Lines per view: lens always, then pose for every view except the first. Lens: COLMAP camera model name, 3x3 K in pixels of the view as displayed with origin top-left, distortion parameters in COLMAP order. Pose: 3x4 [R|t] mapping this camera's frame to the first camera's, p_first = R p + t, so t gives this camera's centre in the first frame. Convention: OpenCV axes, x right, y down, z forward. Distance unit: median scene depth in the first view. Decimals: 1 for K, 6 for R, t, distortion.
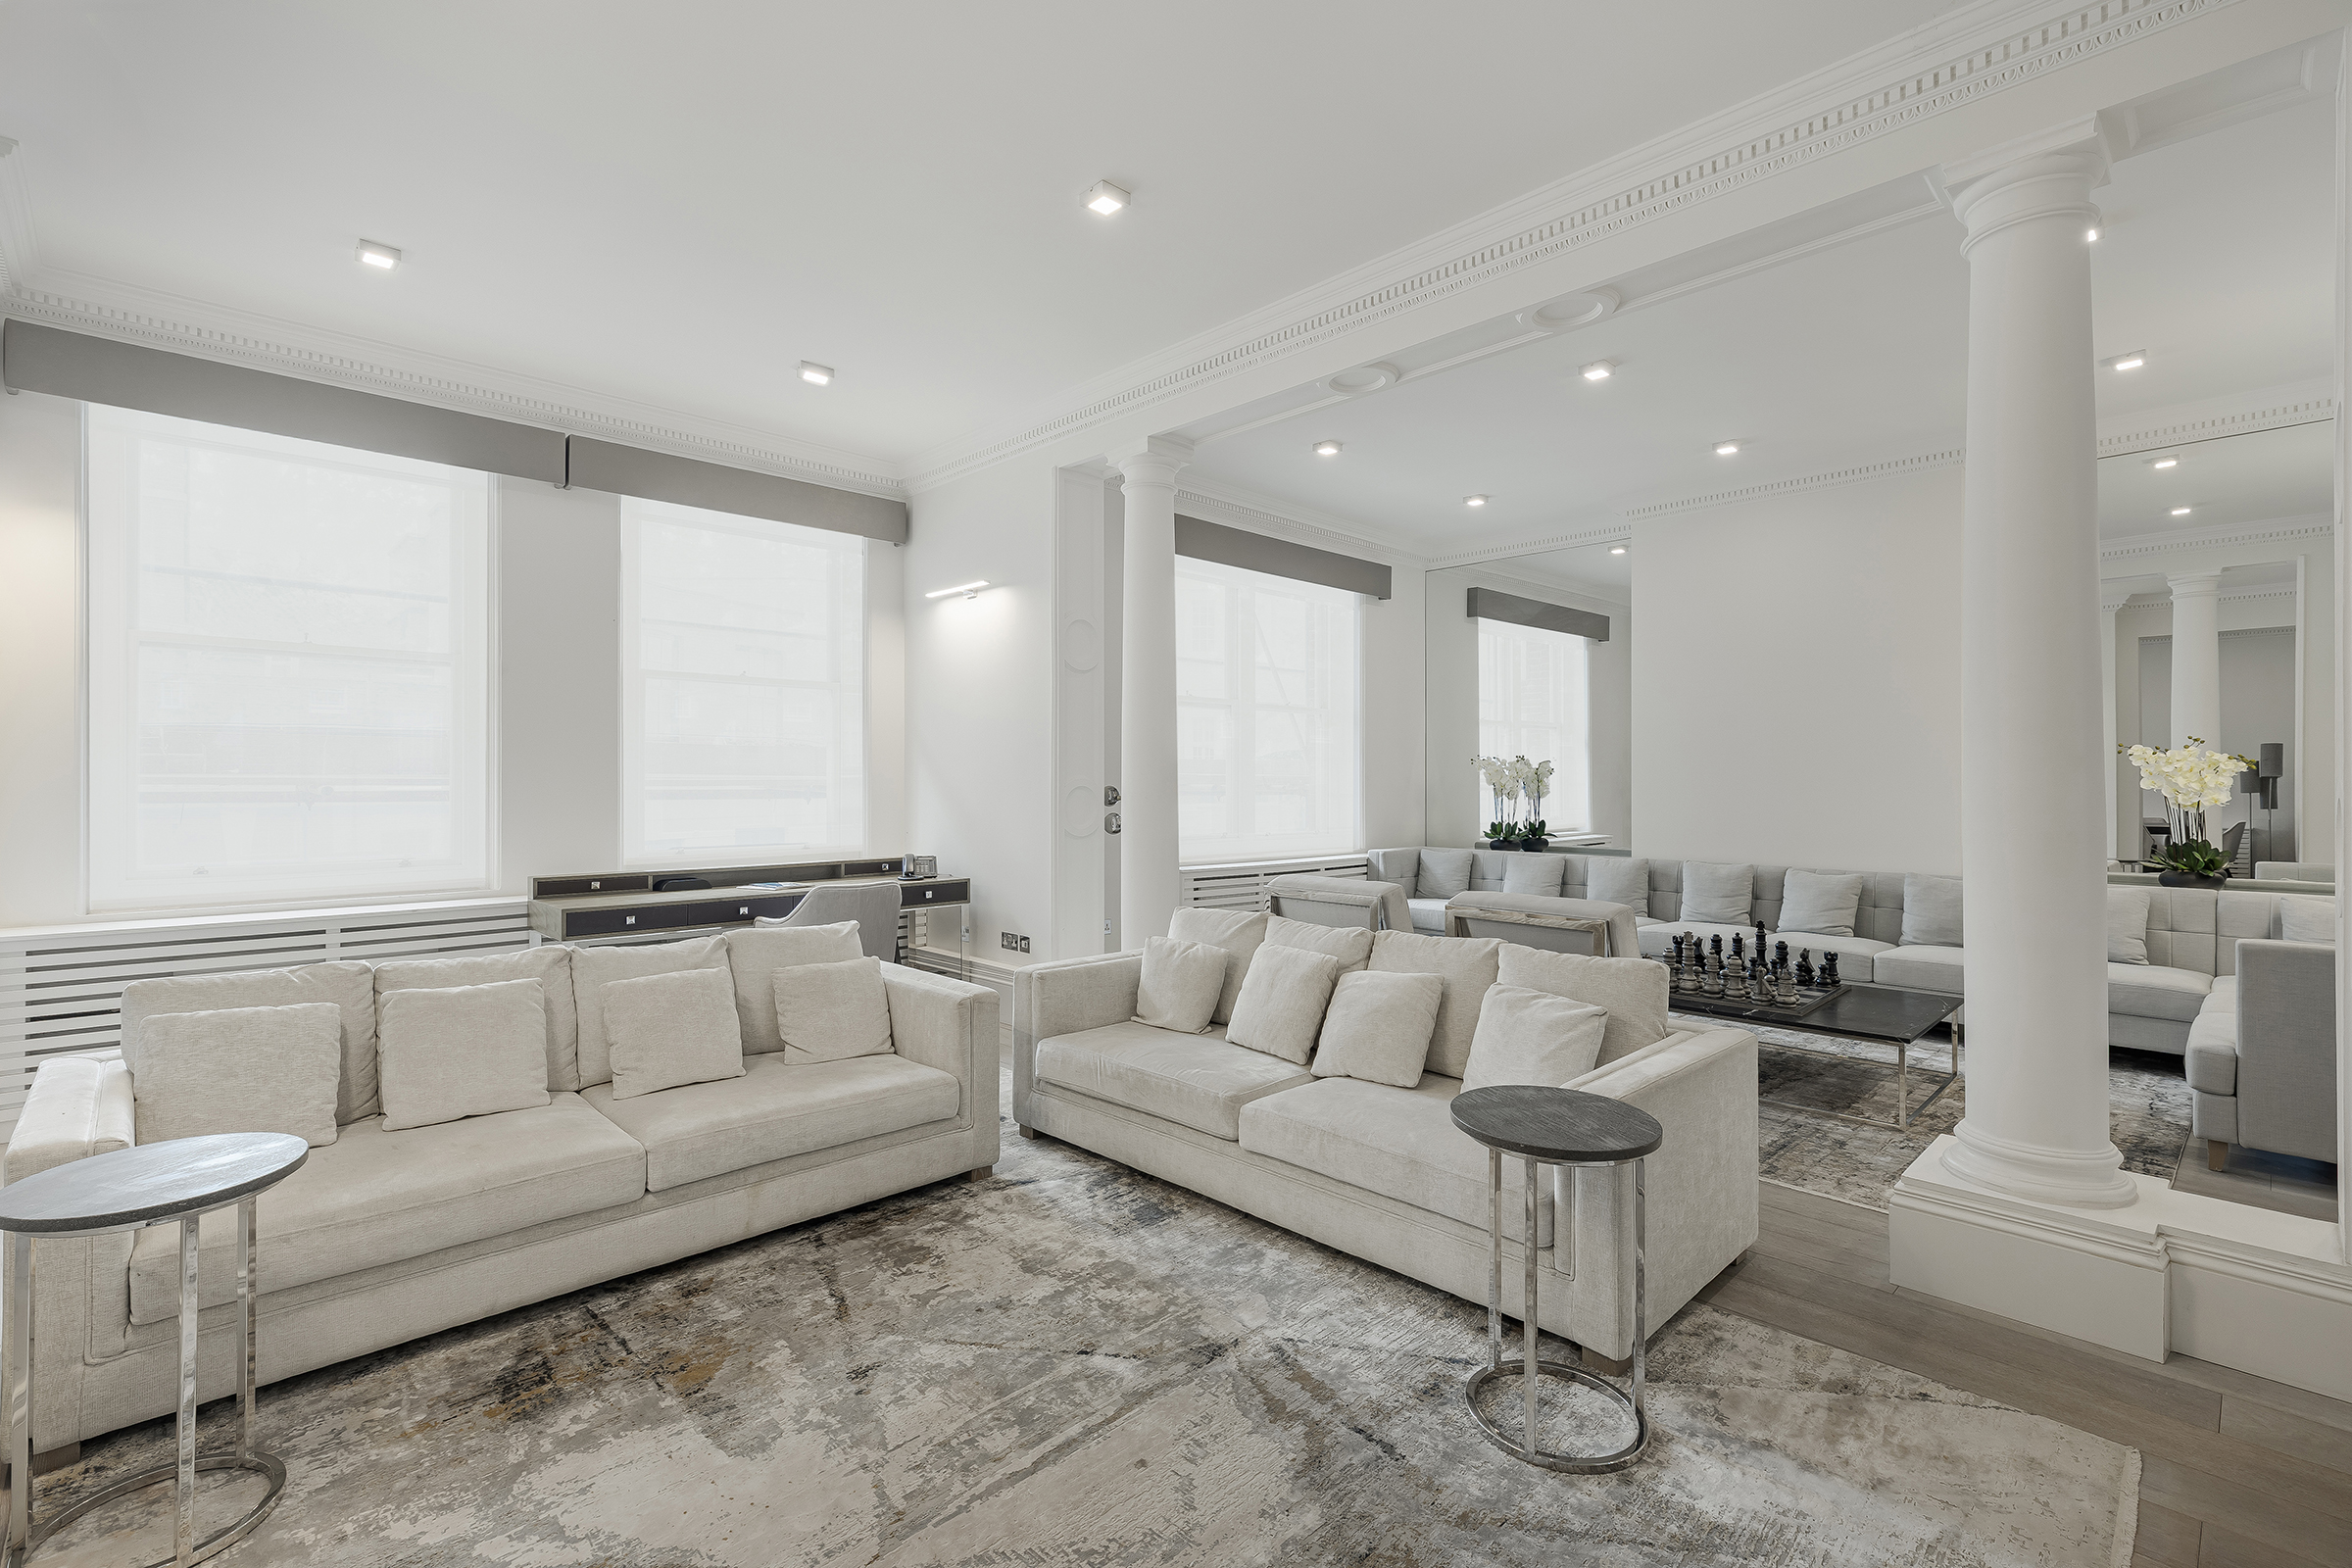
lens RADIAL K [[1057.1, 0, 1150.8], [0, 1057.1, 777.2], [0, 0, 1]] dist [0.010897, 0.001129]
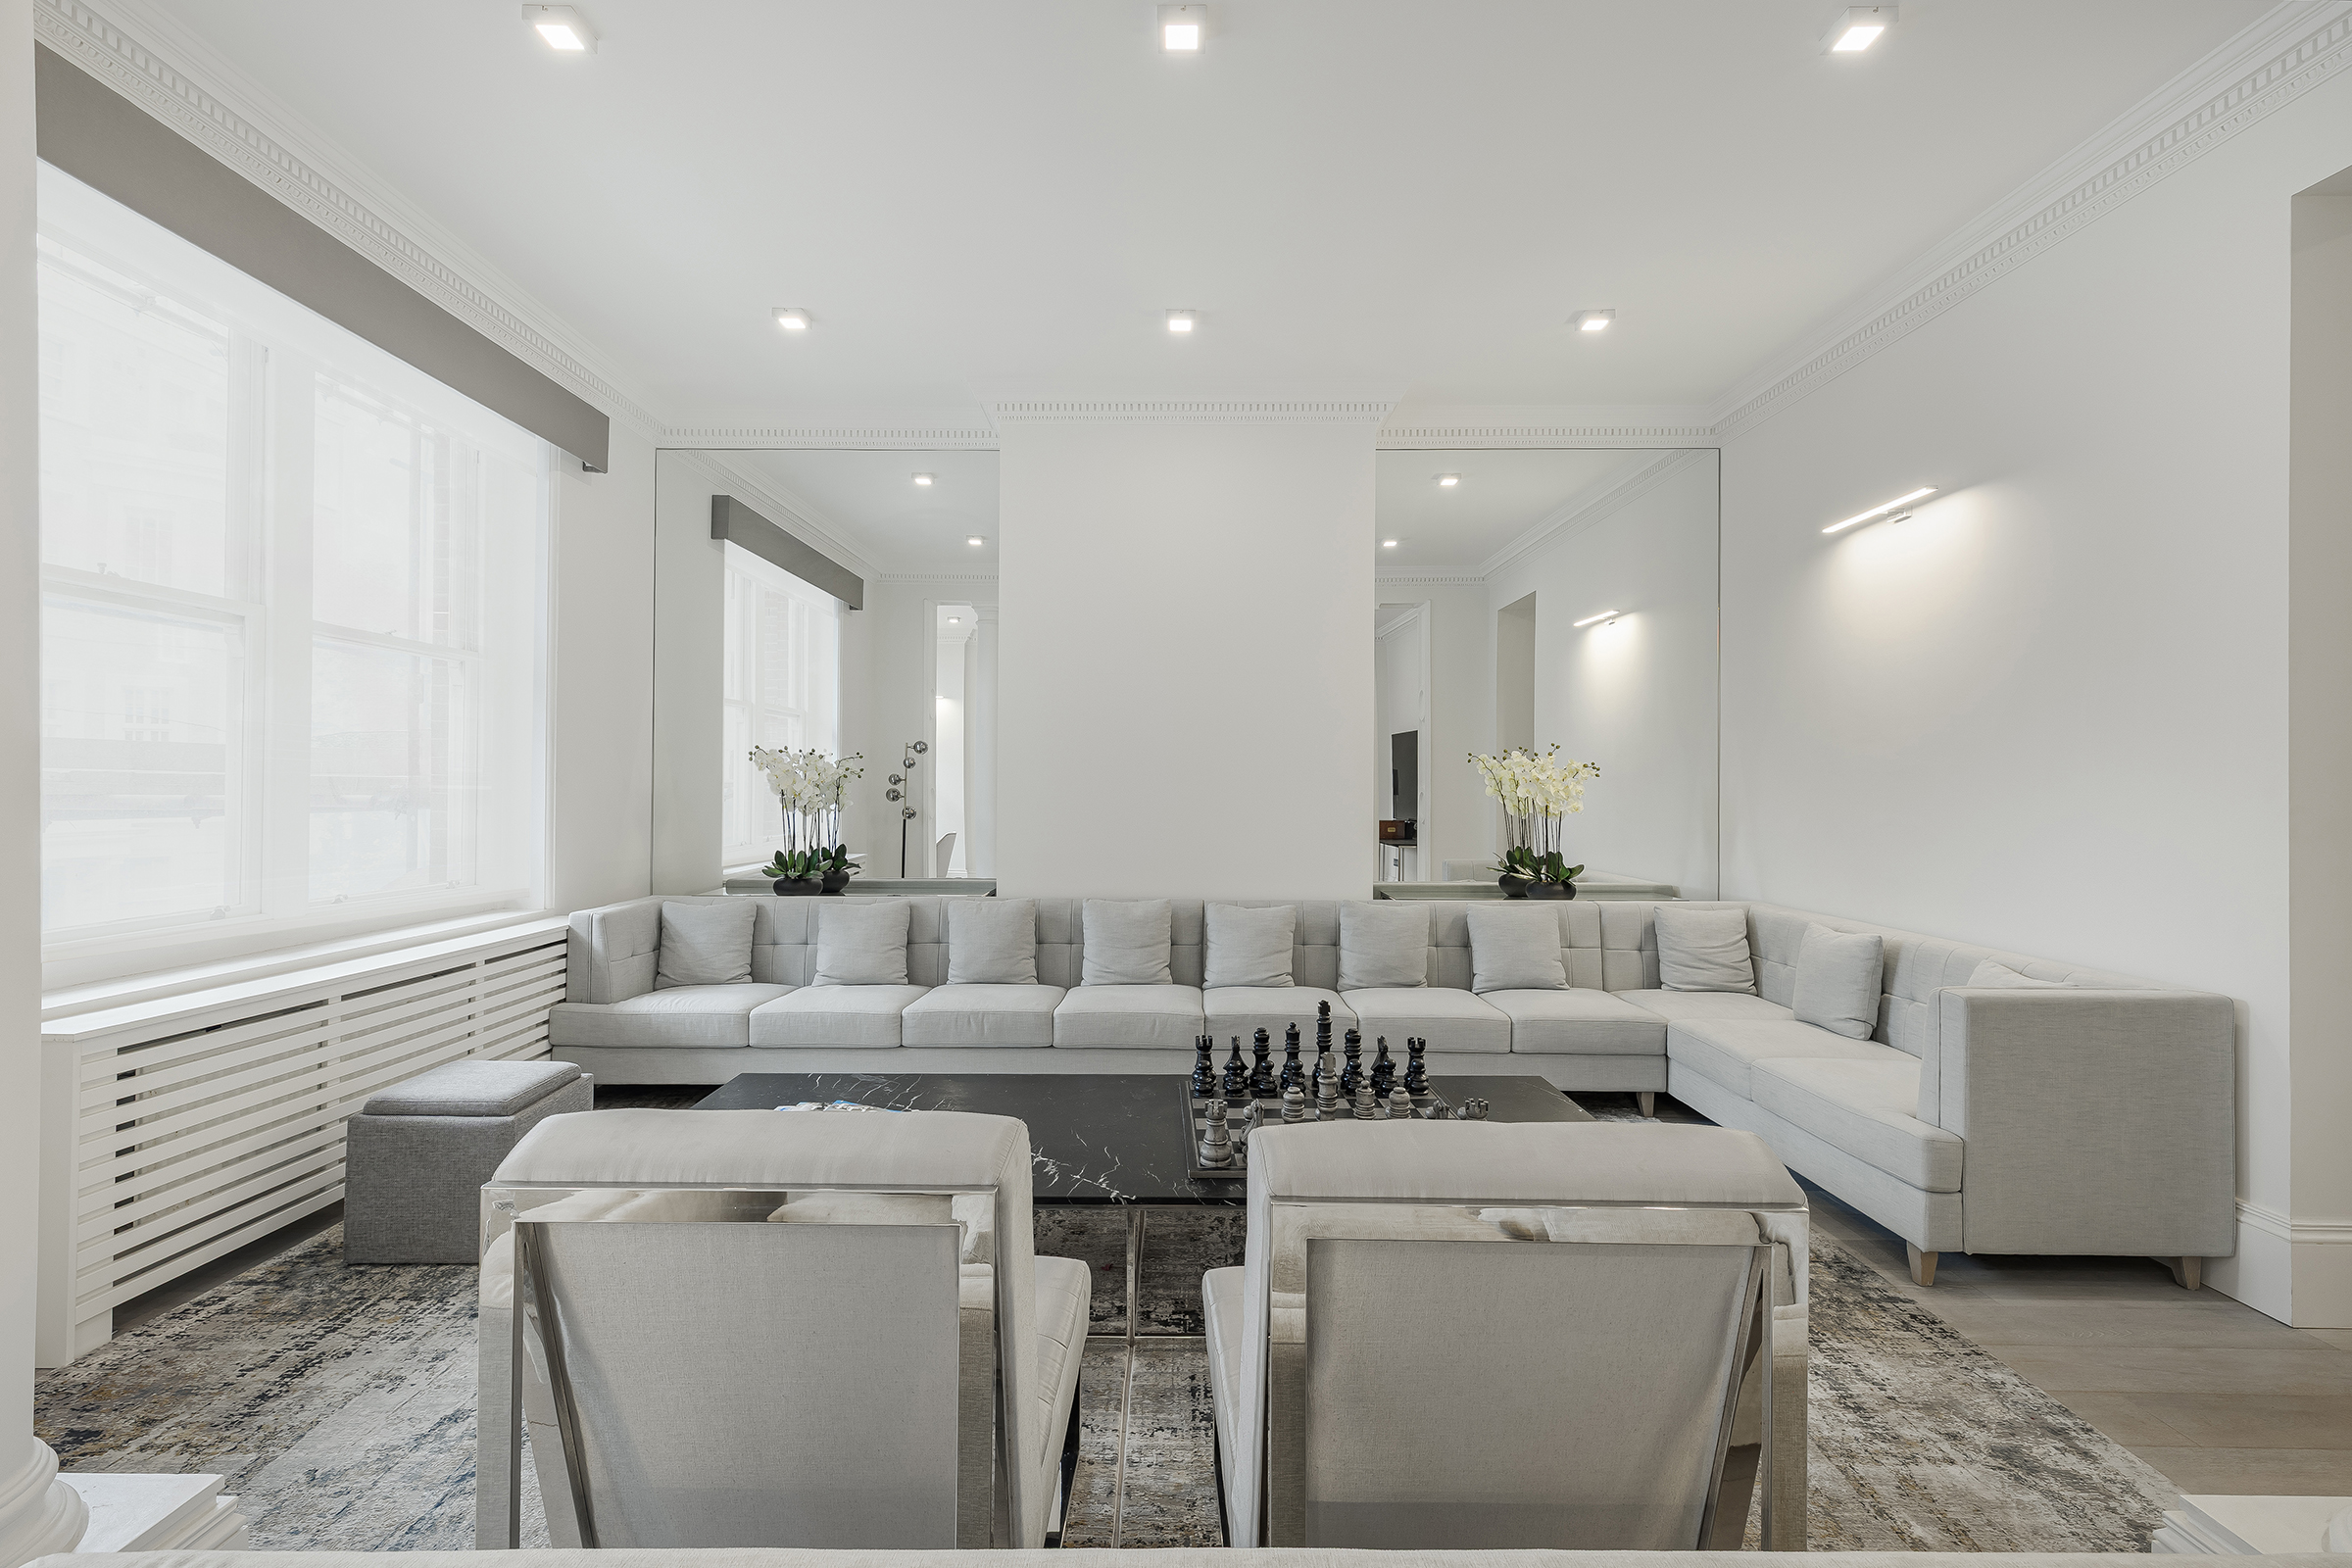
lens RADIAL K [[1057.1, 0, 1175.1], [0, 1057.1, 775.7], [0, 0, 1]] dist [0.010897, 0.001129]
pose [[0.681632, 0.005829, 0.731672, 0.016010], [-0.005466, 0.999981, -0.002874, -0.003042], [-0.731674, -0.002040, 0.681651, 0.391736]]
